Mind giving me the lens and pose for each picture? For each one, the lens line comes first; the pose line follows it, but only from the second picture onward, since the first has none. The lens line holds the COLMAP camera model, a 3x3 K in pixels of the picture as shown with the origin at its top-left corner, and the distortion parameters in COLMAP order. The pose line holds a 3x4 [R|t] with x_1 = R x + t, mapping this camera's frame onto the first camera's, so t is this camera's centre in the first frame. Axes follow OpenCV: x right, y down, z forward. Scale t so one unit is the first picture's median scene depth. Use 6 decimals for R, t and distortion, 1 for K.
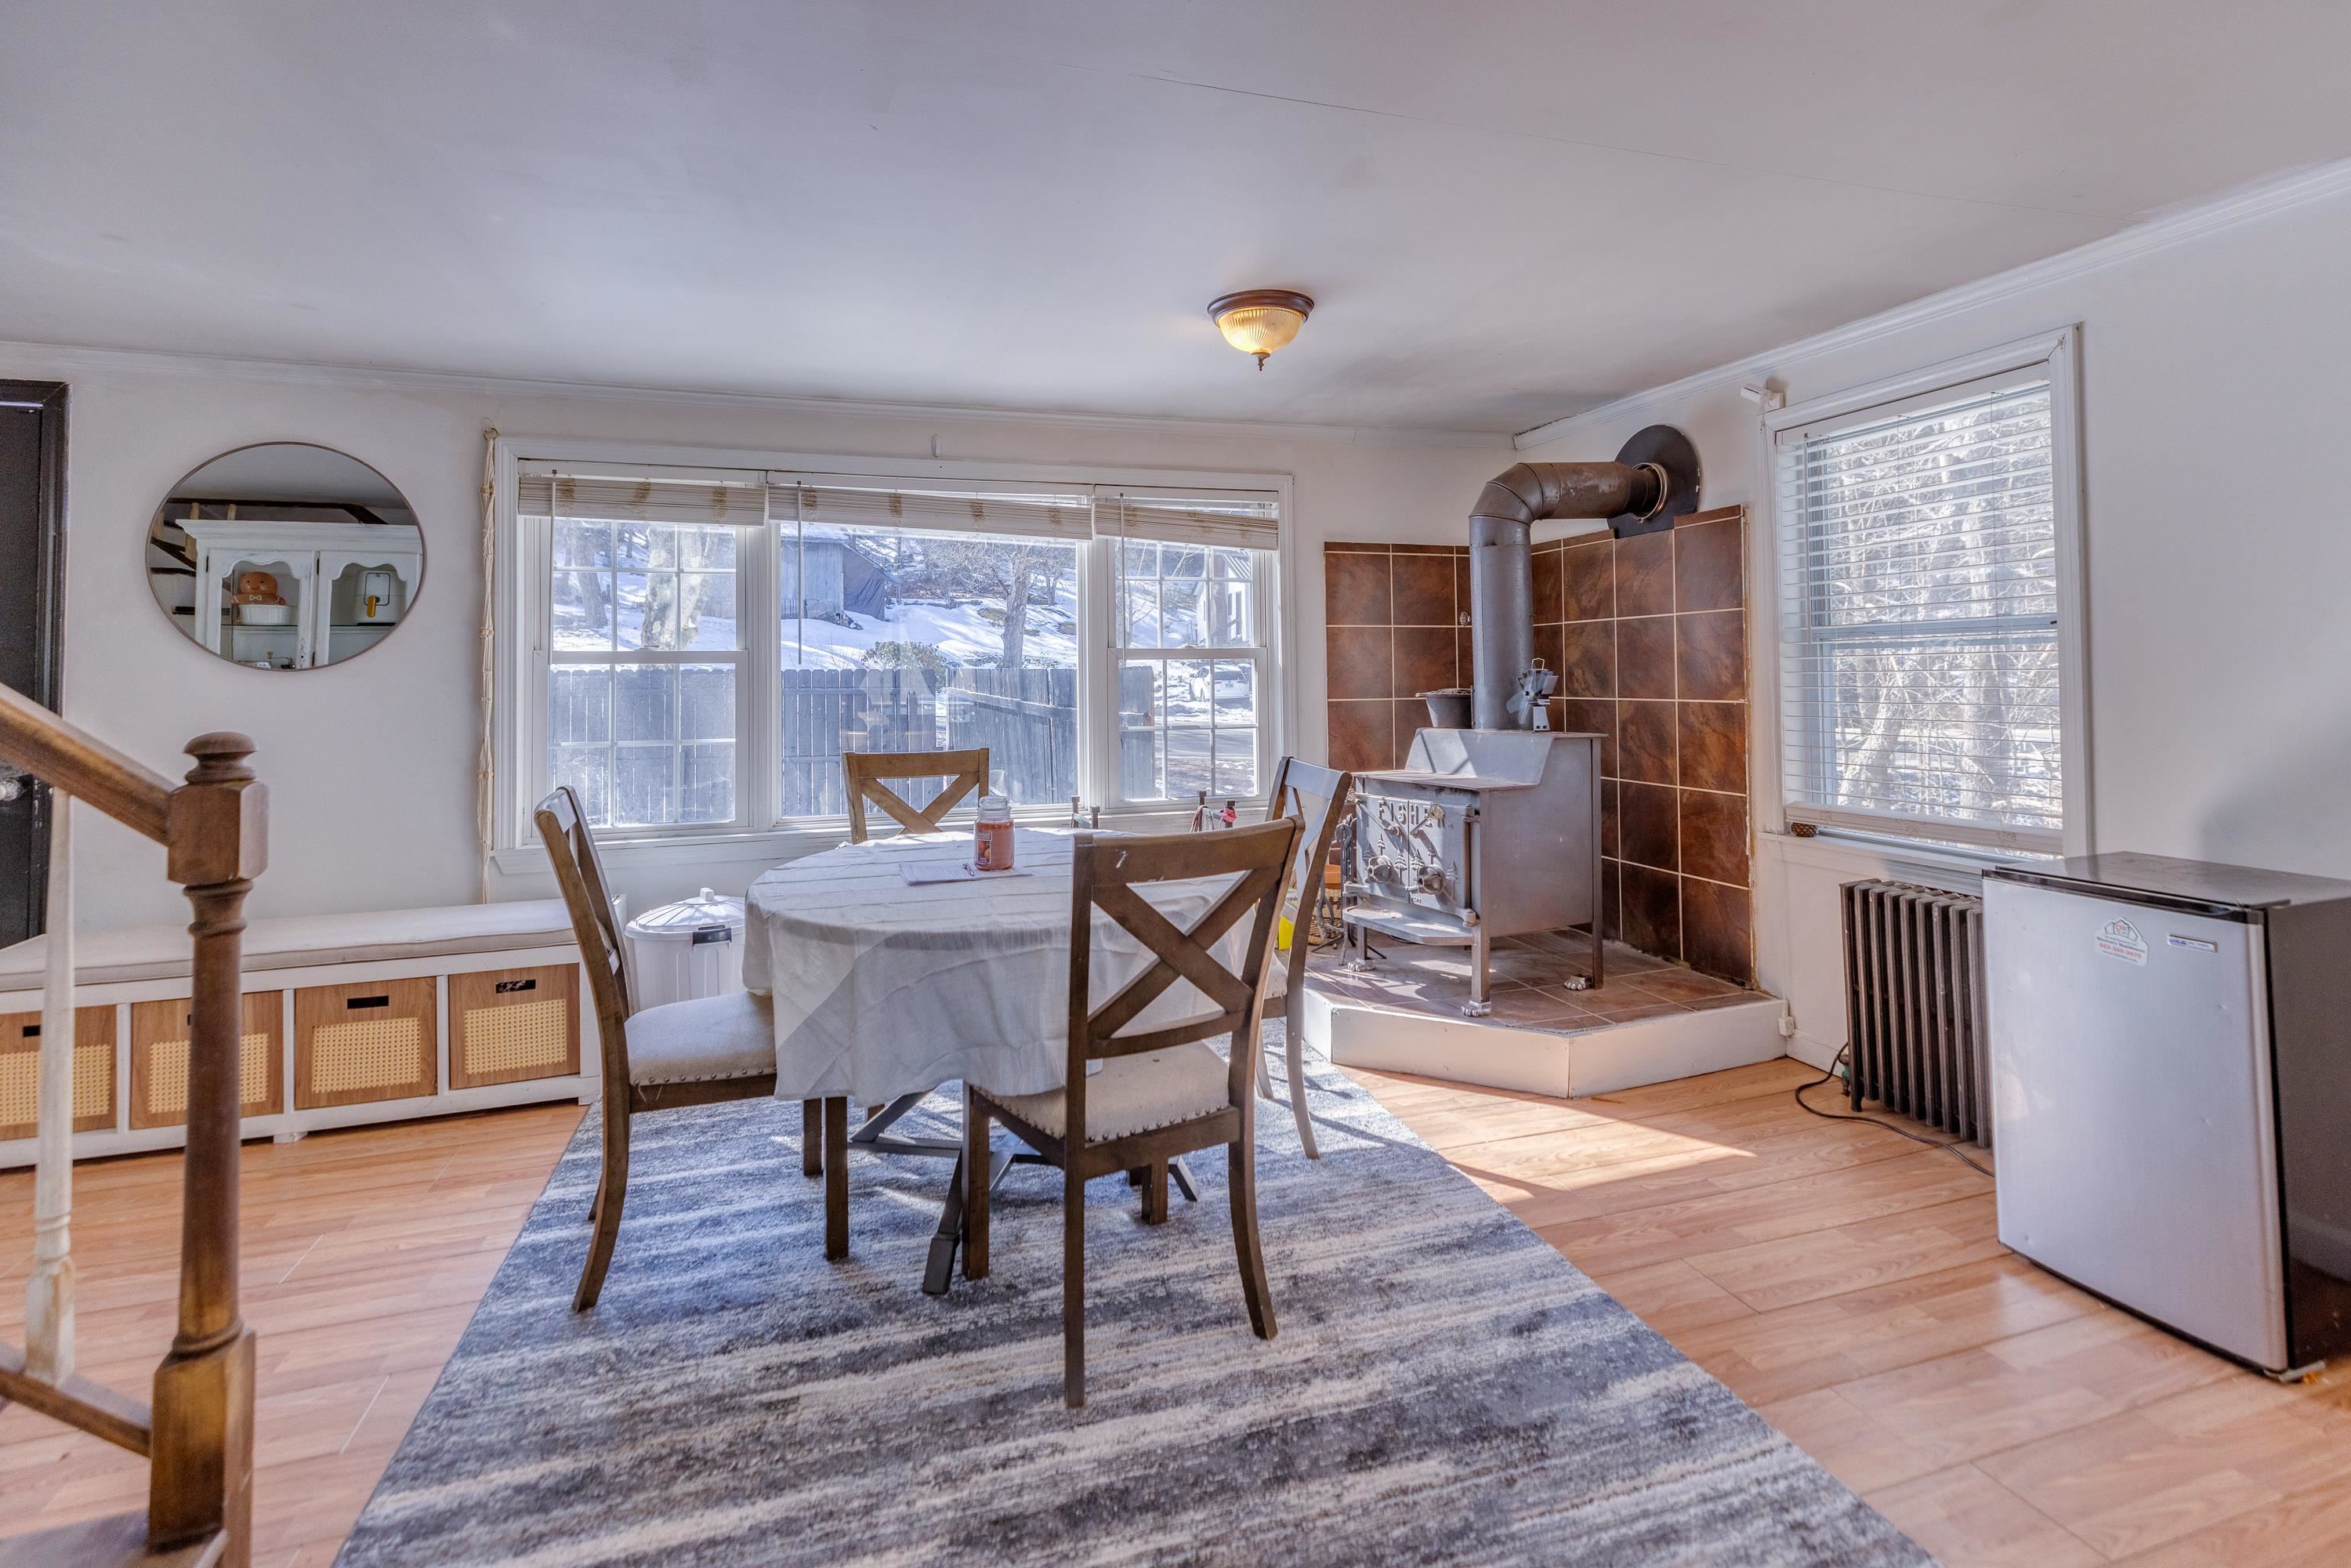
lens RADIAL K [[1104.3, 0, 1186.5], [0, 1104.3, 650.1], [0, 0, 1]] dist [0.005353, -0.000494]
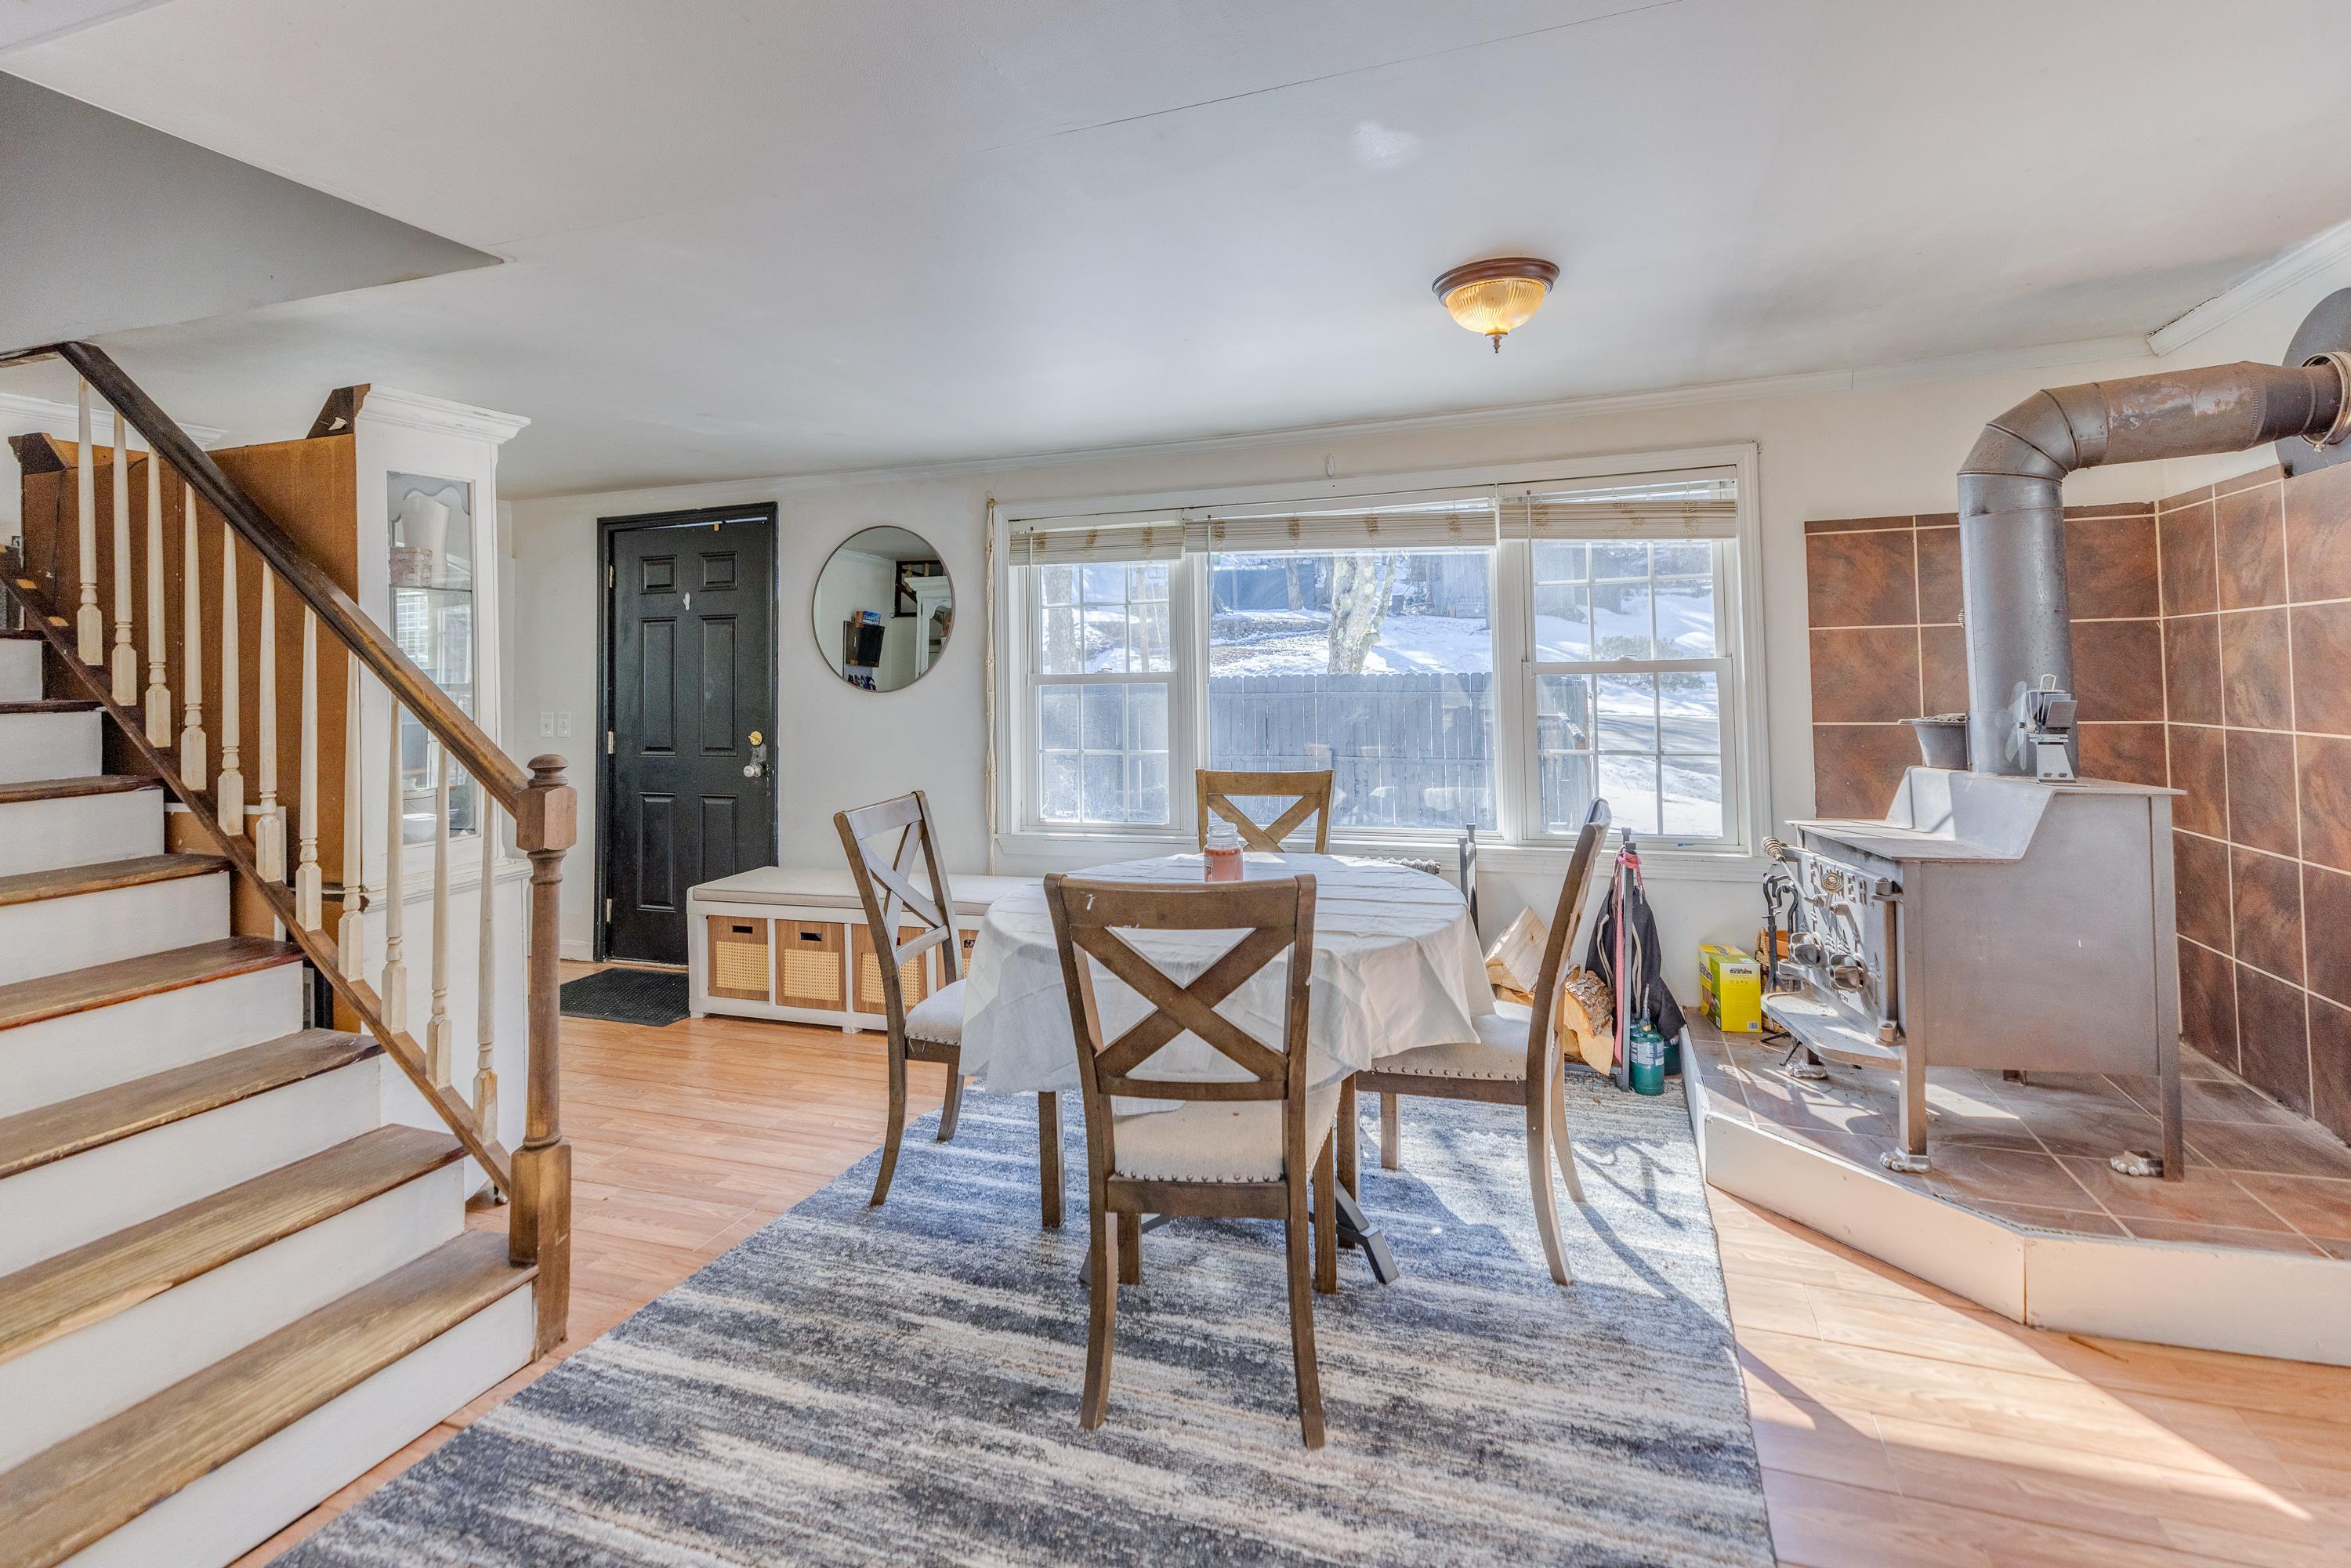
lens RADIAL K [[1122.9, 0, 1183.5], [0, 1122.9, 646.0], [0, 0, 1]] dist [0.004122, -0.000151]
pose [[0.789922, -0.023389, -0.612761, 0.412516], [0.024237, 0.999682, -0.006912, -0.023396], [0.612728, -0.009392, 0.790238, 0.152124]]
